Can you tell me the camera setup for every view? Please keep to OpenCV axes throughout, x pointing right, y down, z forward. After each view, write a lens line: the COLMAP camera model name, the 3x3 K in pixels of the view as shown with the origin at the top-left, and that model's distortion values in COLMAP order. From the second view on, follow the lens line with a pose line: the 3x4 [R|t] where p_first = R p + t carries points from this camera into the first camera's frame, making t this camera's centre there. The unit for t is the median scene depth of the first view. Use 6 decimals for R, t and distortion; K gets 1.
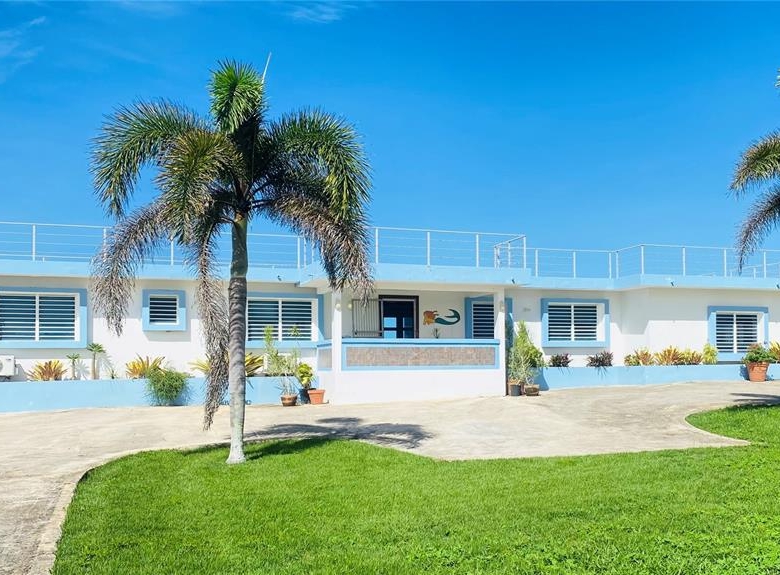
lens RADIAL K [[1196.0, 0, 390.0], [0, 1196.0, 287.5], [0, 0, 1]] dist [0.000843, 0.042205]
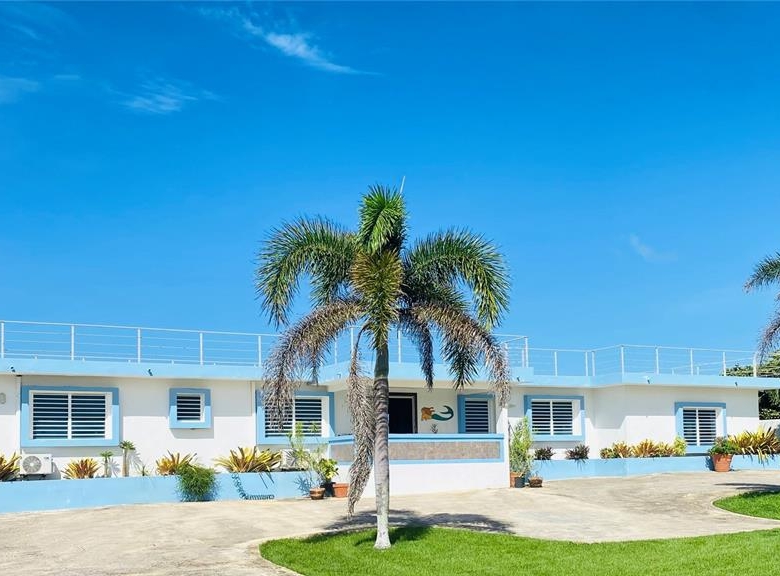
lens RADIAL K [[1209.1, 0, 390.0], [0, 1209.1, 288.0], [0, 0, 1]] dist [0.044543, 0.009910]
pose [[0.991670, 0.008125, 0.128549, -0.140381], [0.001890, 0.996984, -0.077589, -0.002849], [-0.128792, 0.077186, 0.988663, -0.061518]]
